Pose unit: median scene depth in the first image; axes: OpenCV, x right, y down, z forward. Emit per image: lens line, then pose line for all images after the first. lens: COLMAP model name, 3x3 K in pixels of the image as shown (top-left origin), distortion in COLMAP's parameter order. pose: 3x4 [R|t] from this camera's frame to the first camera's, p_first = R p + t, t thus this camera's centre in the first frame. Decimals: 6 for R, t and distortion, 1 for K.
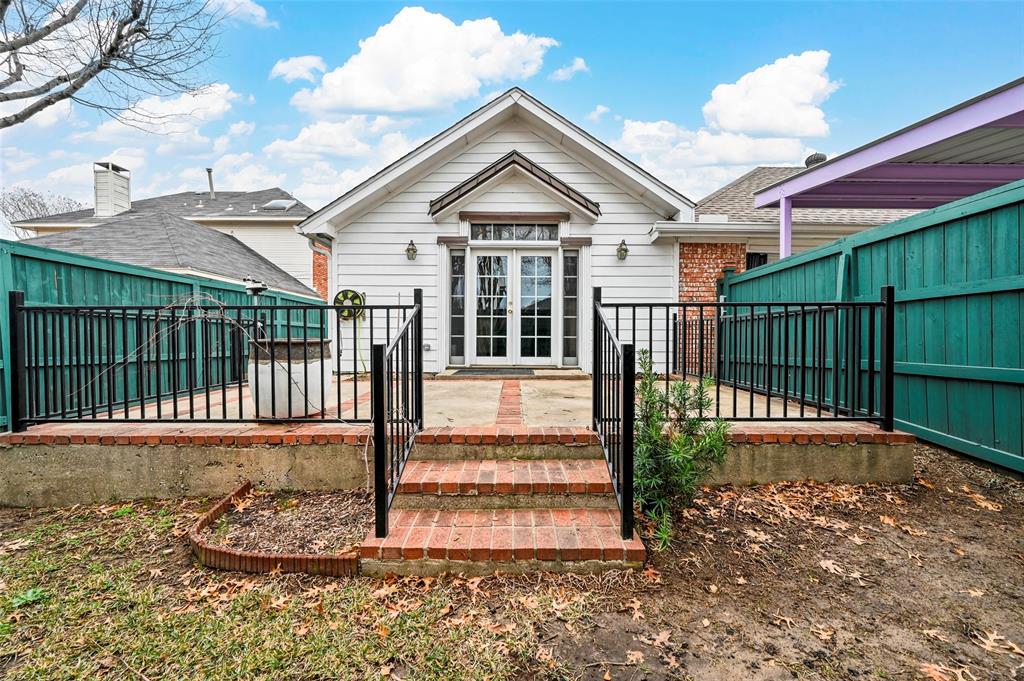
lens RADIAL K [[406.7, 0, 512.7], [0, 406.7, 341.3], [0, 0, 1]] dist [-0.000642, 0.000714]
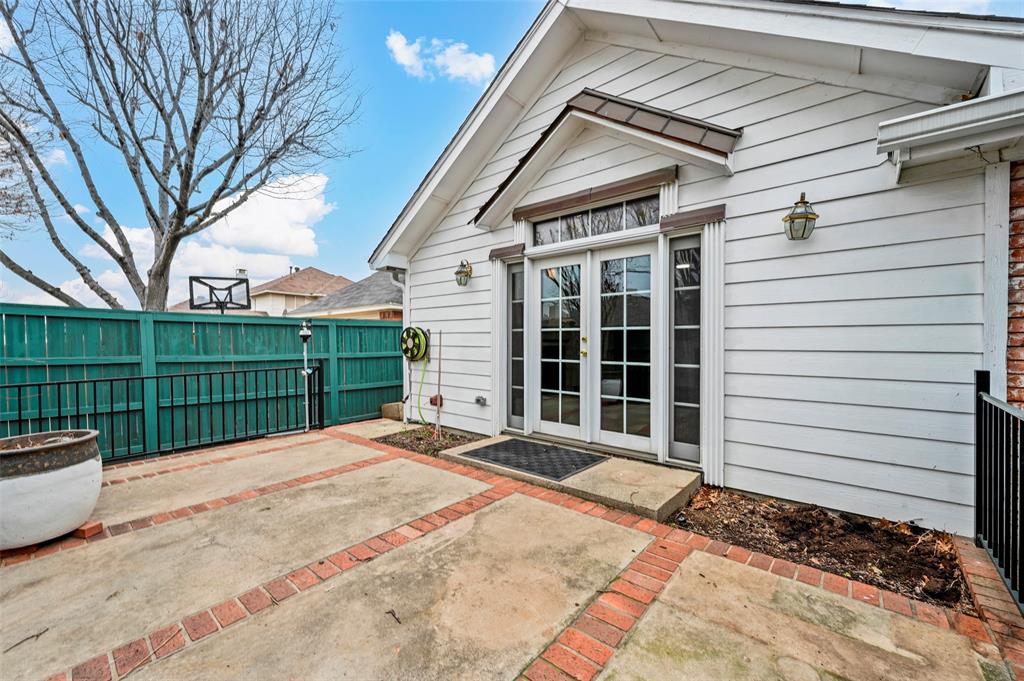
lens RADIAL K [[406.7, 0, 512.3], [0, 406.7, 342.4], [0, 0, 1]] dist [-0.000642, 0.000714]
pose [[0.759466, -0.000587, -0.650546, 0.315247], [-0.003273, 0.999983, -0.004724, -0.088813], [0.650538, 0.005717, 0.759452, 0.472208]]
